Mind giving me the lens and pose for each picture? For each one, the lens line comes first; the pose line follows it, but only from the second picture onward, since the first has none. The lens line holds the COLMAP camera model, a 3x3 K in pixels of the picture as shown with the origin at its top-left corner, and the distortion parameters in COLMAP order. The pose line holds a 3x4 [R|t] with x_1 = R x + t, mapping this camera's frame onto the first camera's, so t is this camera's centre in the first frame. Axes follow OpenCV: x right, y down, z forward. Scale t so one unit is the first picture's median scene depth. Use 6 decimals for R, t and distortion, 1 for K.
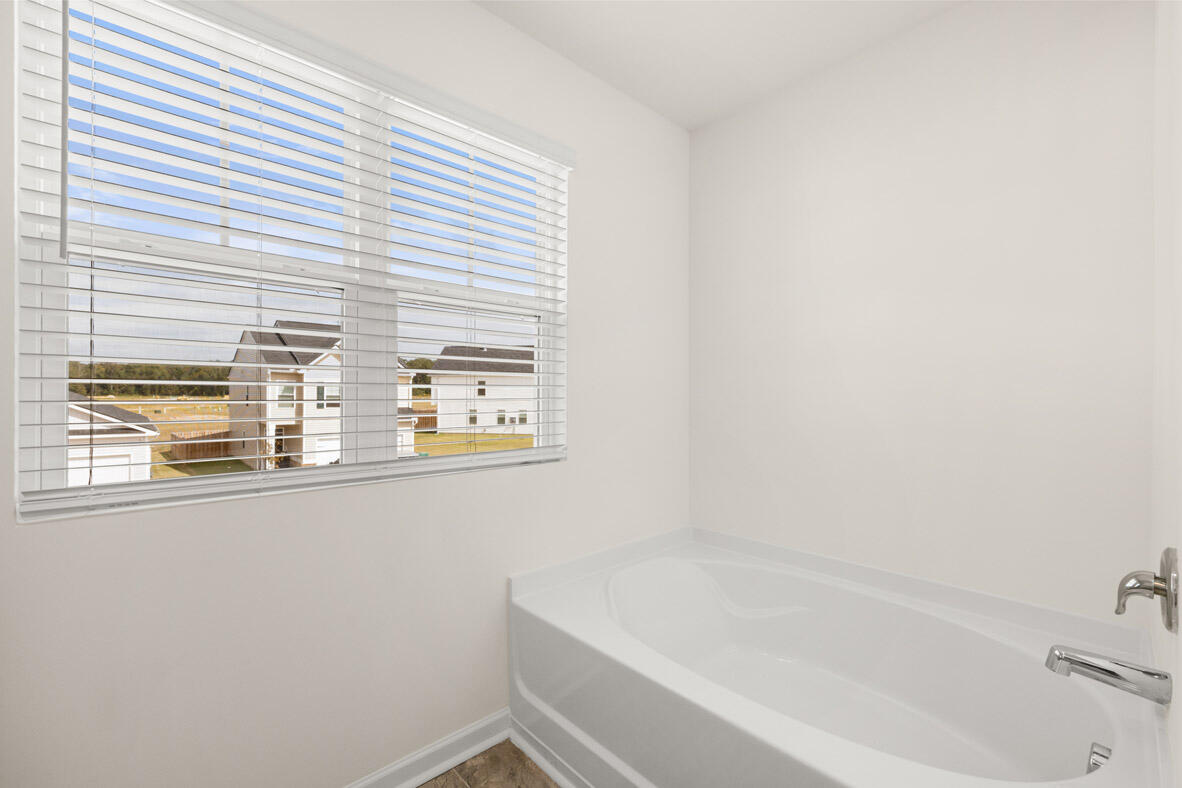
lens RADIAL K [[495.8, 0, 585.8], [0, 495.8, 394.9], [0, 0, 1]] dist [0.000977, -0.000331]
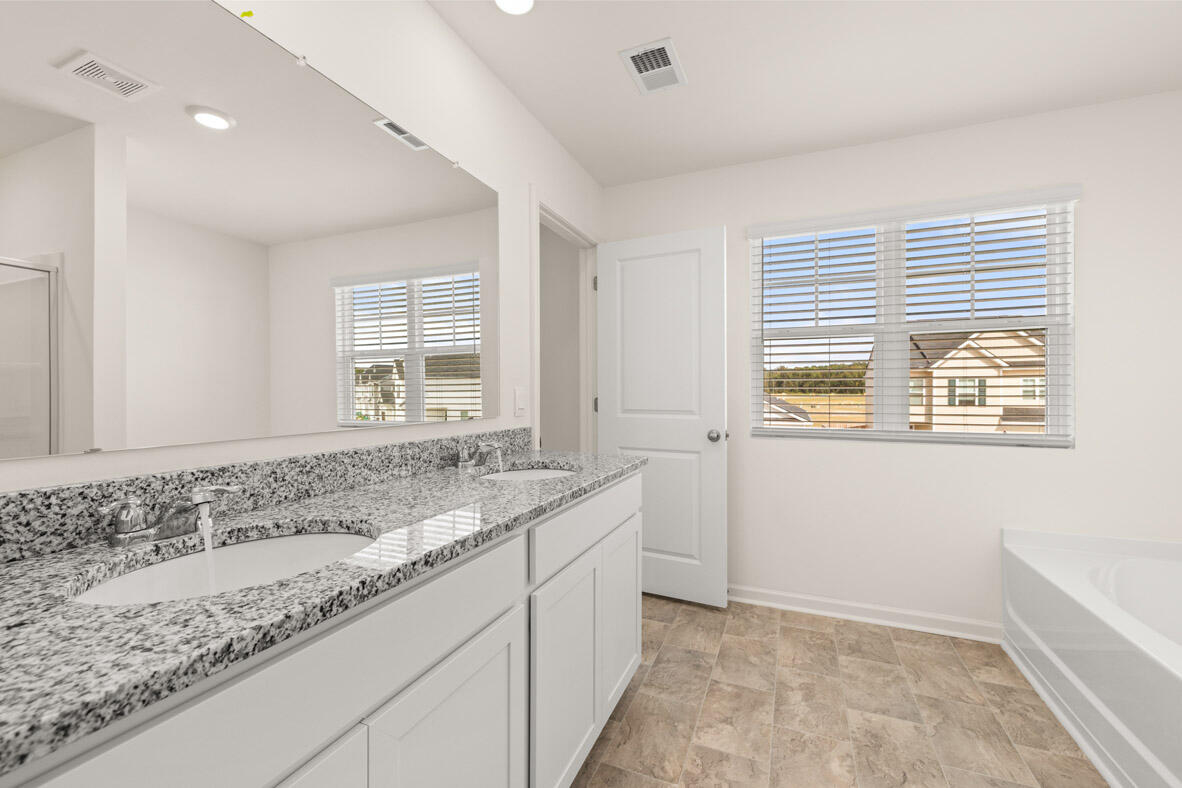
lens RADIAL K [[495.8, 0, 585.8], [0, 495.8, 394.9], [0, 0, 1]] dist [0.000977, -0.000331]
pose [[0.417173, 0.002943, -0.908822, 0.587152], [0.002646, 0.999987, 0.004454, -0.004236], [0.908823, -0.004263, 0.417160, -0.581772]]
